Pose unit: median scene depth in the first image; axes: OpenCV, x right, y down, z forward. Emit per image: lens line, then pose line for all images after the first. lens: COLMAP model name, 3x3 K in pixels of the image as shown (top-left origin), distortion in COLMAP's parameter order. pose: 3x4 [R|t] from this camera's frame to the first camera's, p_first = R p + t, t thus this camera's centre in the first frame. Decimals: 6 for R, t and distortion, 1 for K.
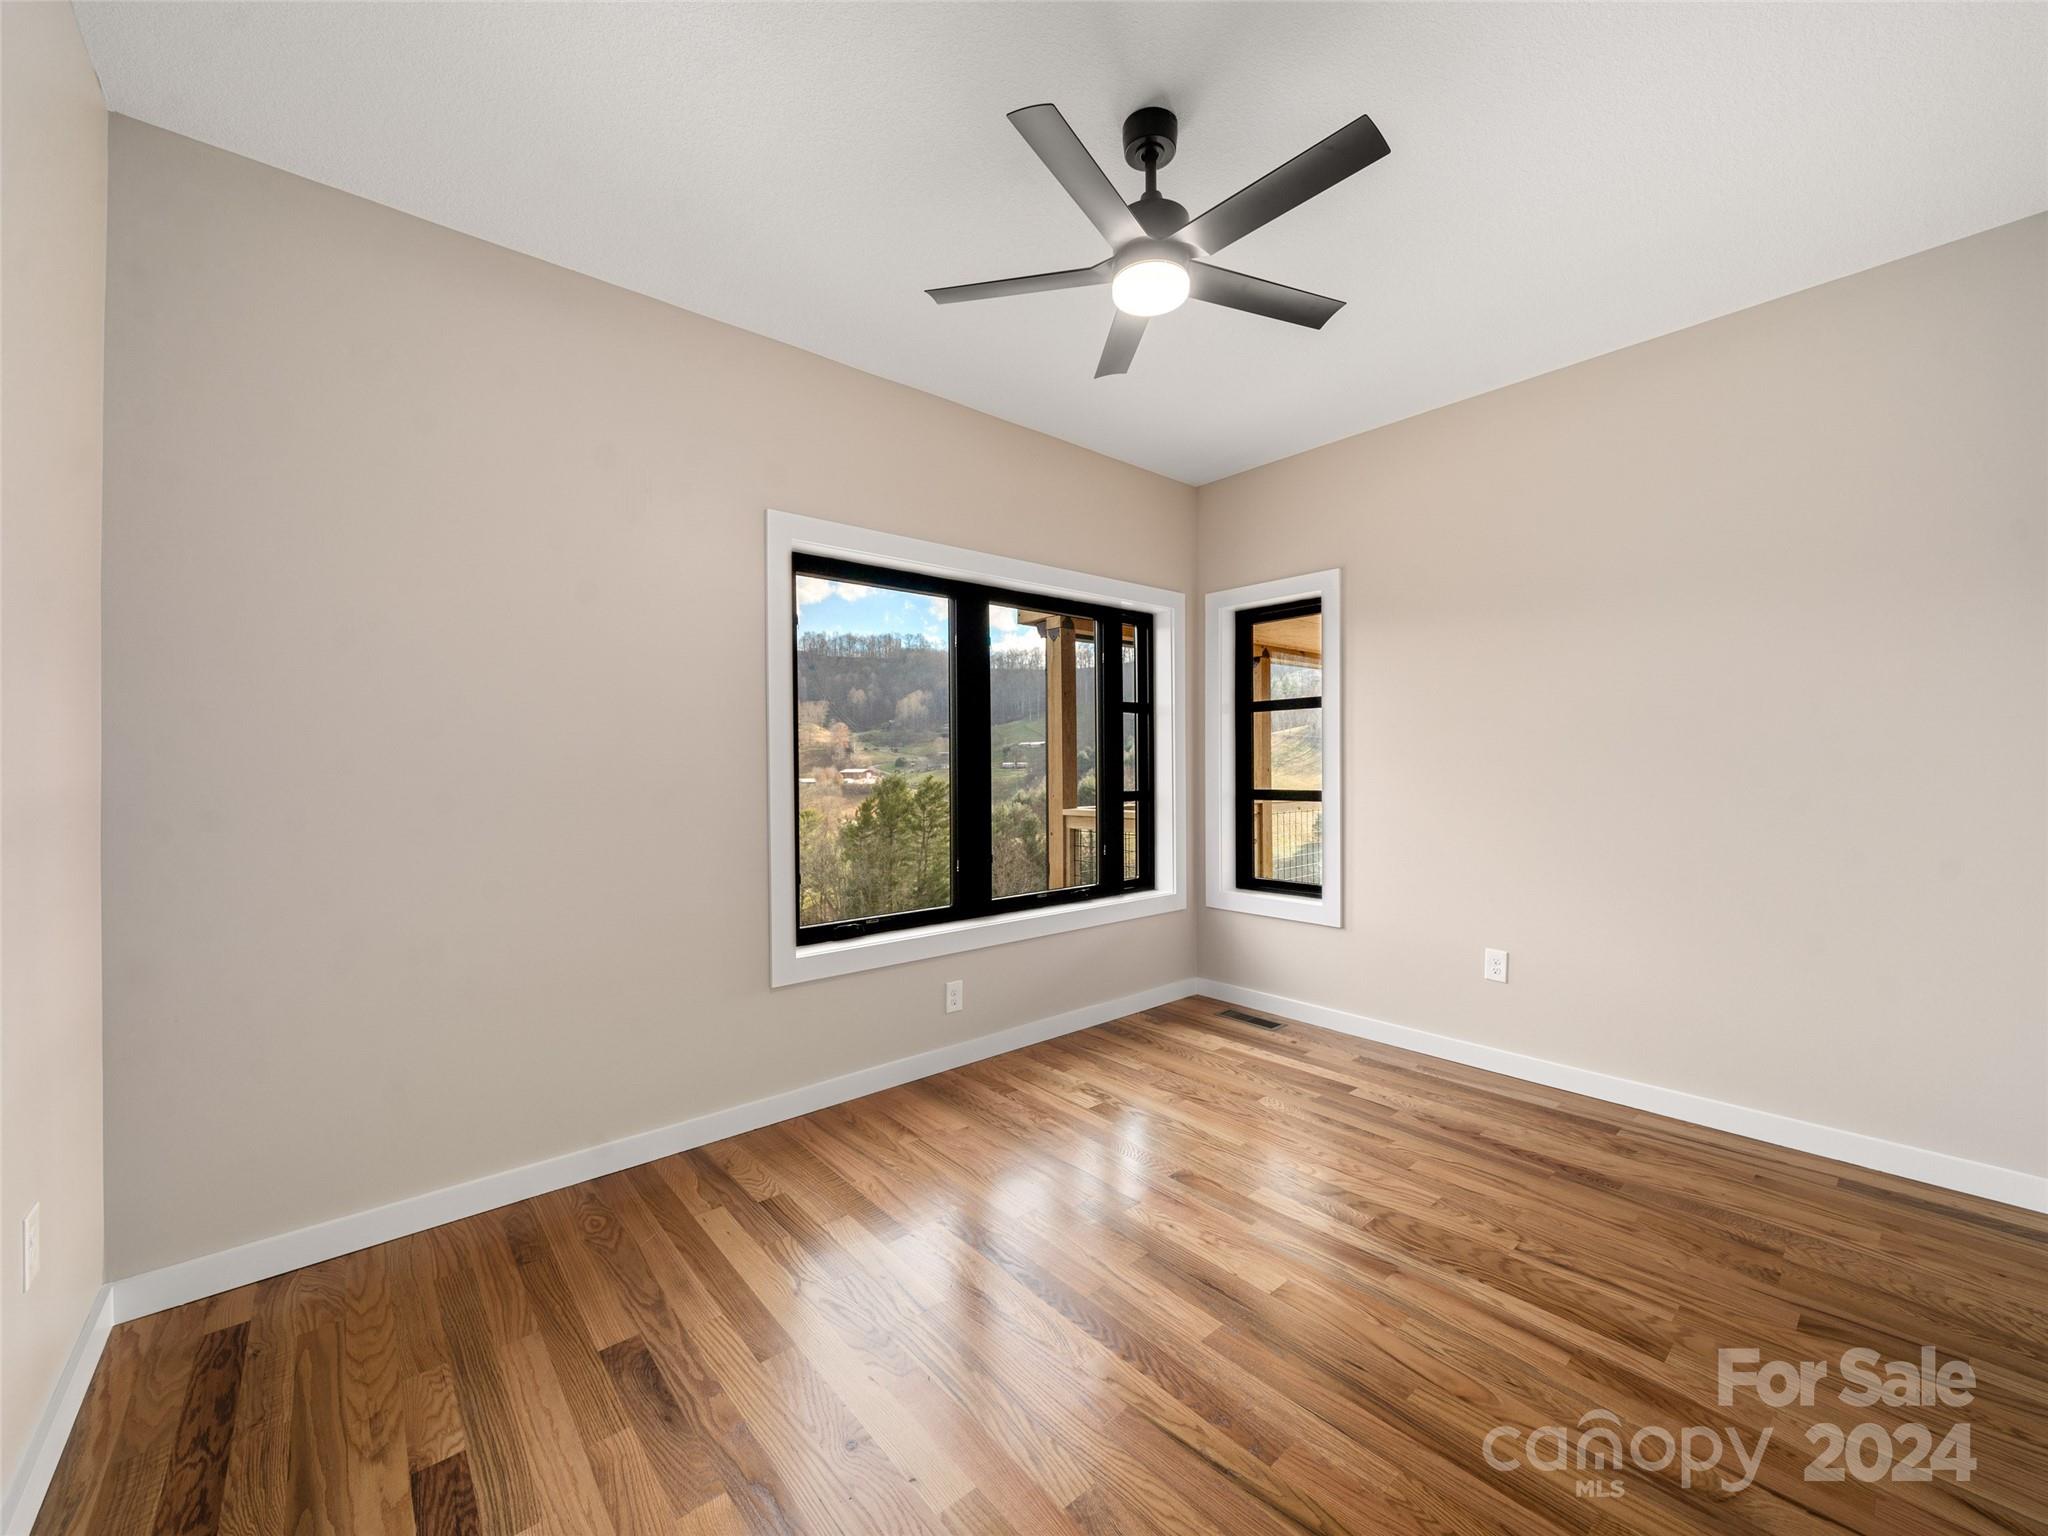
lens RADIAL K [[805.3, 0, 1024.0], [0, 805.3, 768.0], [0, 0, 1]] dist [-0.003107, -0.000167]
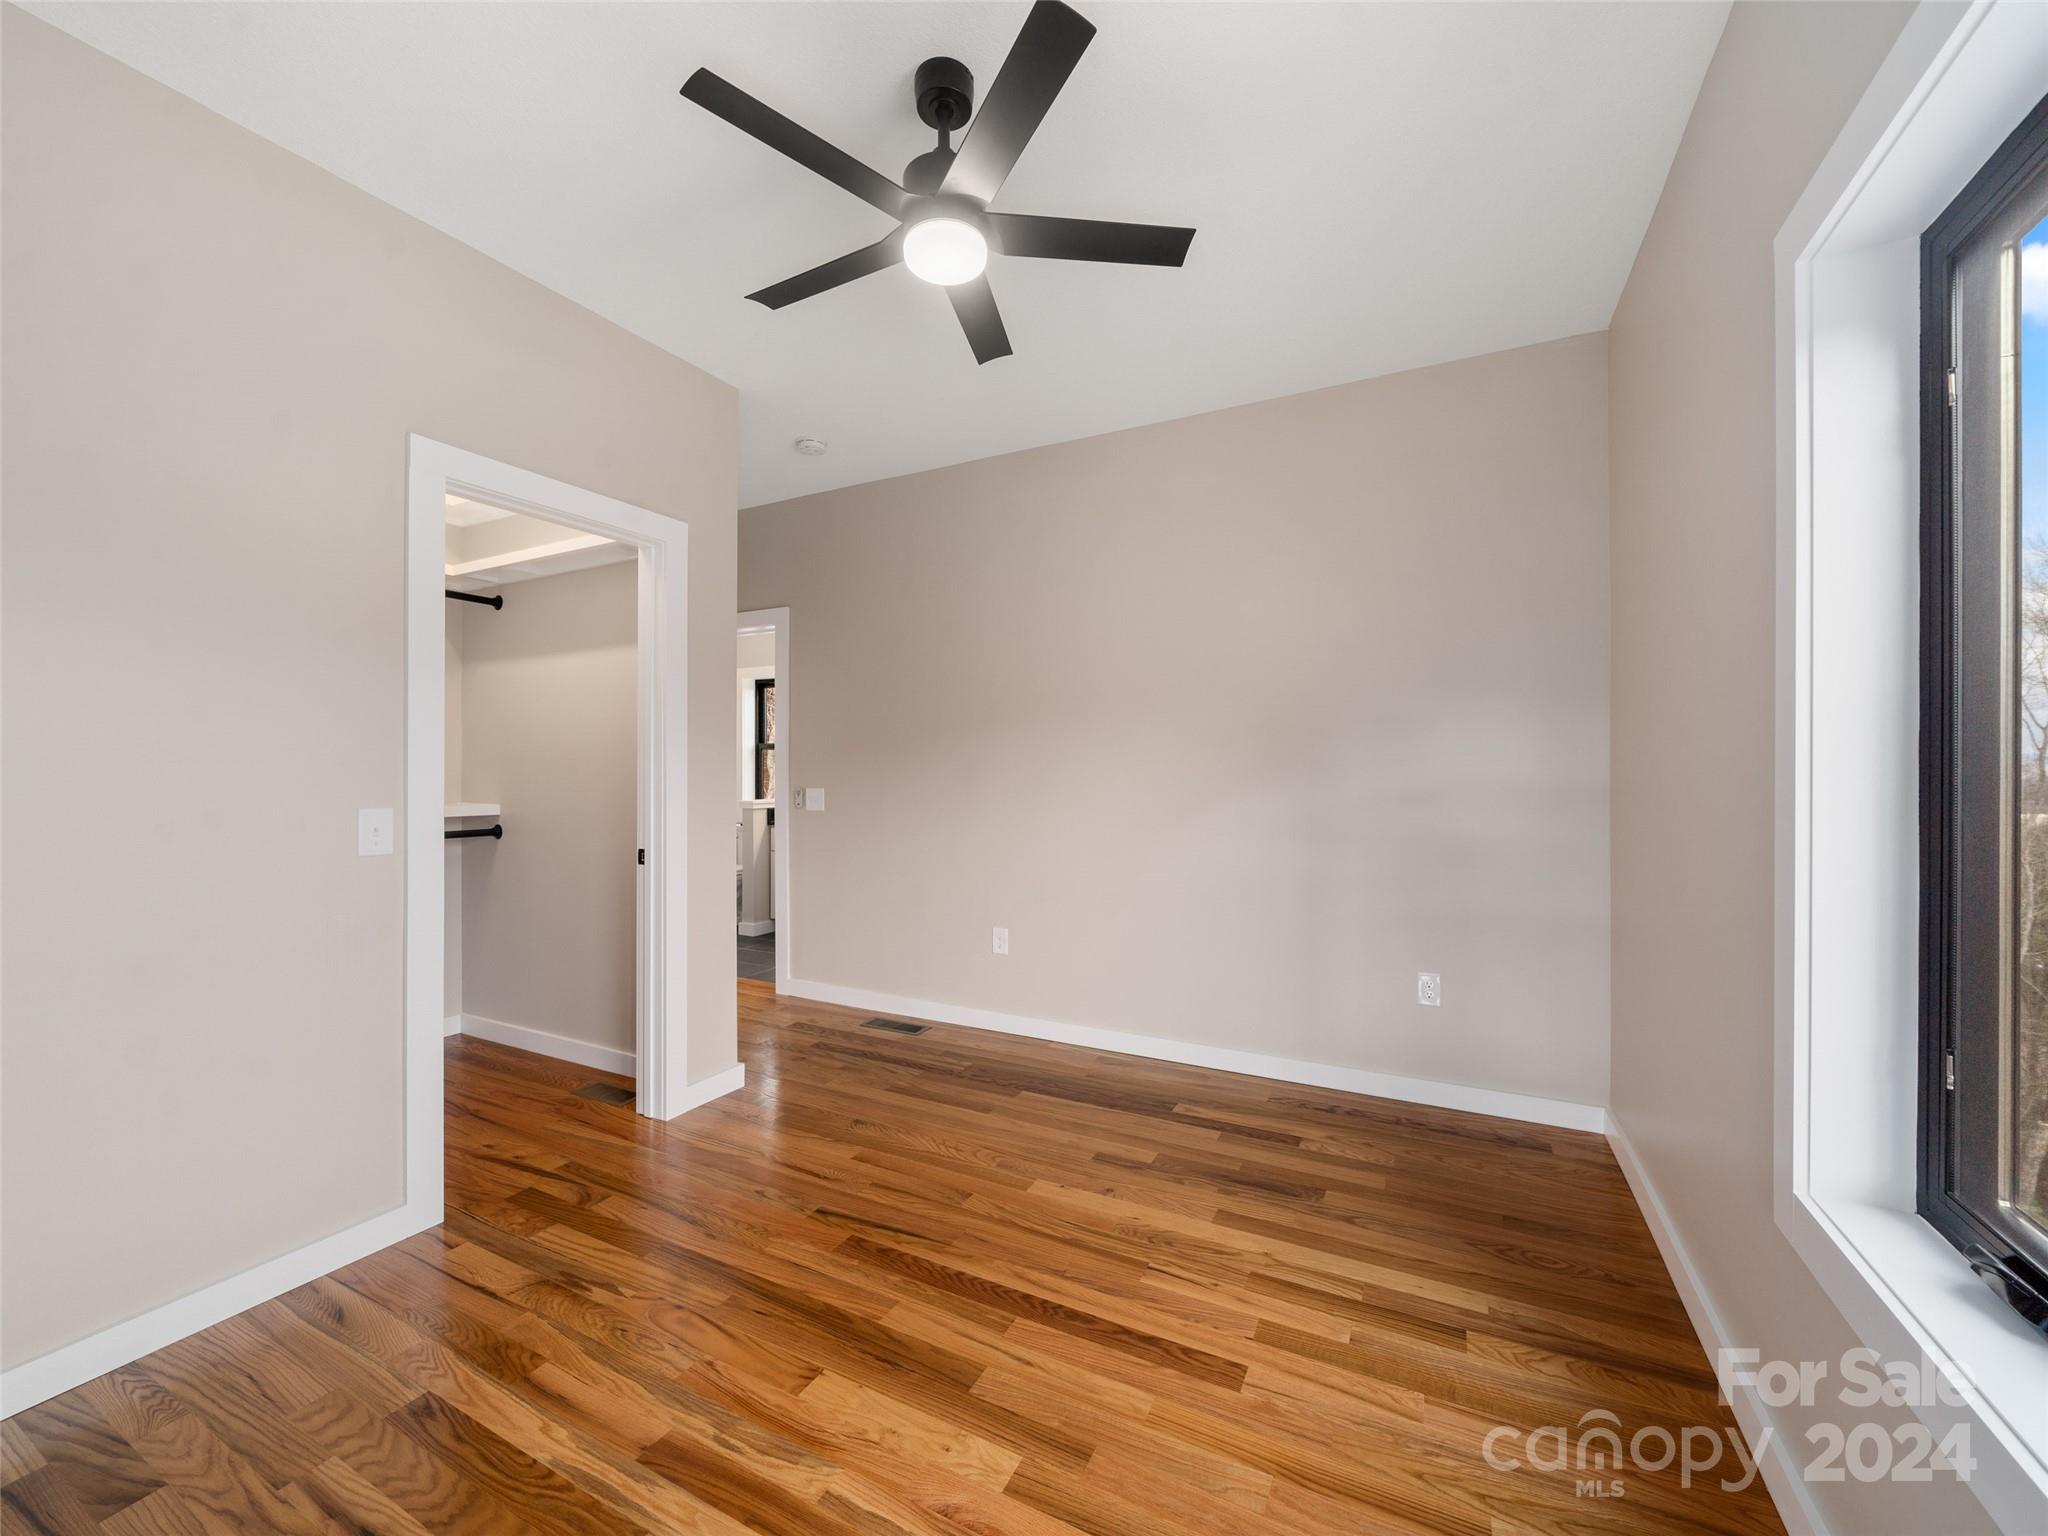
lens RADIAL K [[805.3, 0, 1024.0], [0, 805.3, 768.0], [0, 0, 1]] dist [-0.003107, -0.000167]
pose [[-0.924461, 0.001305, -0.381274, 0.469638], [0.000546, 0.999998, 0.002100, -0.006018], [0.381275, 0.001733, -0.924460, 2.033192]]
